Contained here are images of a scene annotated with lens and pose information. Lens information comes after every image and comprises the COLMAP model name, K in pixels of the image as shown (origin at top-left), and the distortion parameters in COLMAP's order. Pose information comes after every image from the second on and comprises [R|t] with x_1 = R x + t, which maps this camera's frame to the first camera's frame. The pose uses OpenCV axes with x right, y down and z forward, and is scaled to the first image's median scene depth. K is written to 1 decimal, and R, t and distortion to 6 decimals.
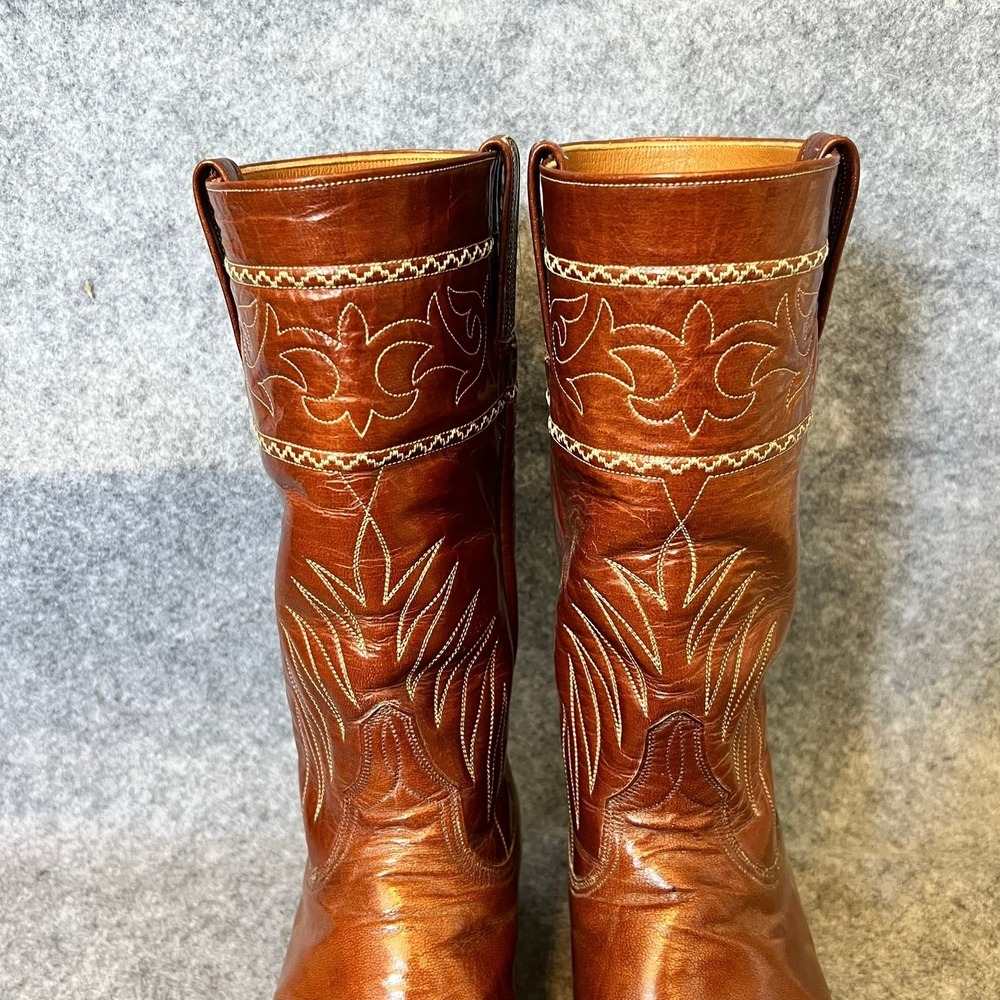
lens RADIAL K [[1099.0, 0, 492.0], [0, 1099.0, 498.6], [0, 0, 1]] dist [0.000400, -0.041753]
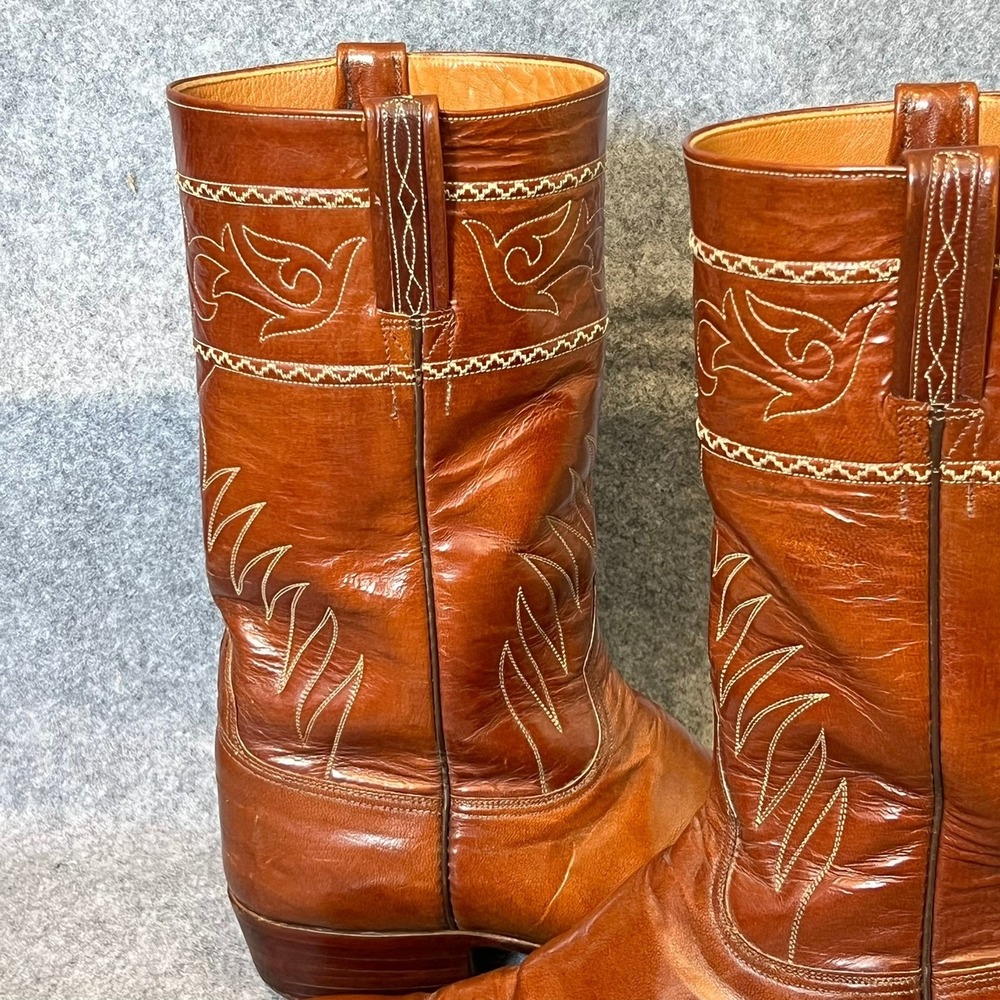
lens RADIAL K [[2231.4, 0, 452.6], [0, 2231.4, 588.4], [0, 0, 1]] dist [0.460882, -2.677746]
pose [[0.999713, 0.000968, -0.023947, -0.068726], [0.000489, 0.998151, 0.060783, 0.021454], [0.023961, -0.060777, 0.997864, -0.800916]]
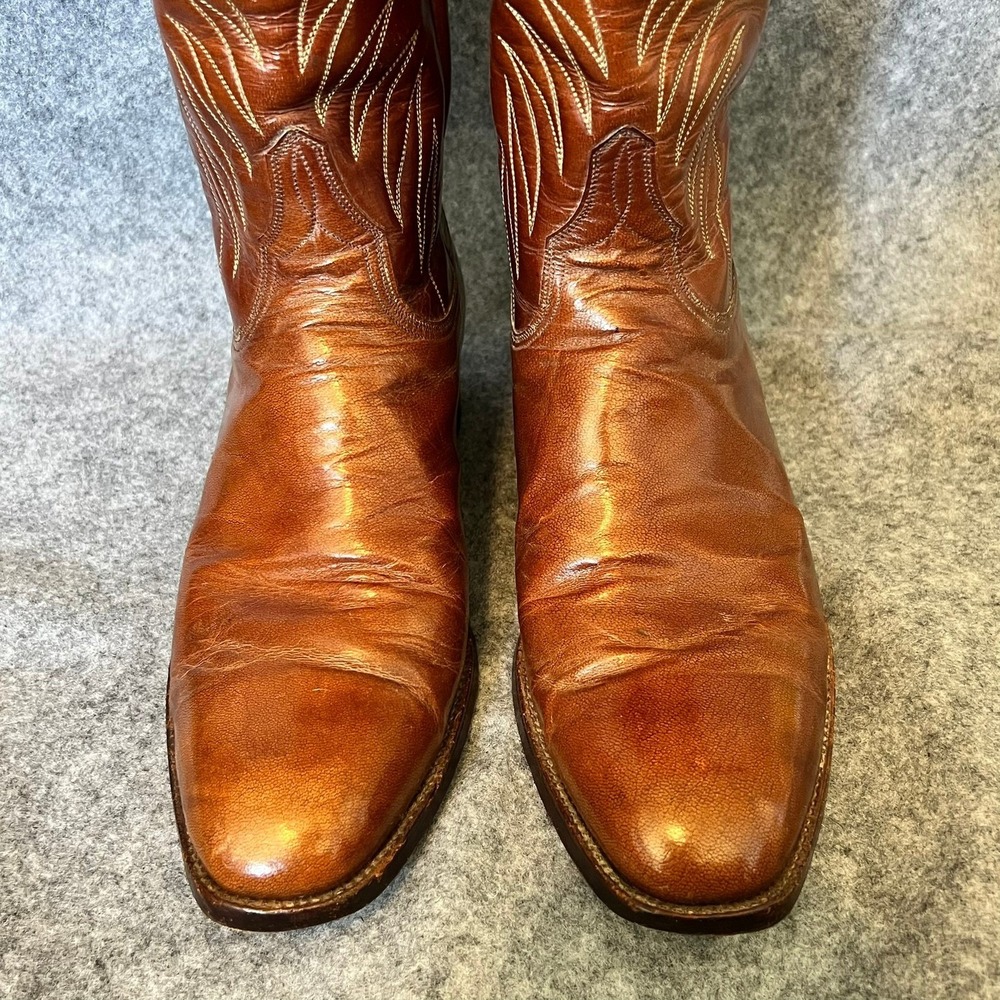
lens RADIAL K [[1092.9, 0, 500.0], [0, 1092.9, 500.0], [0, 0, 1]] dist [-0.012116, -0.007584]
pose [[0.999461, -0.027971, 0.017187, 0.034148], [0.019853, 0.931916, 0.362129, 0.114448], [-0.026146, -0.361593, 0.931969, 0.060577]]
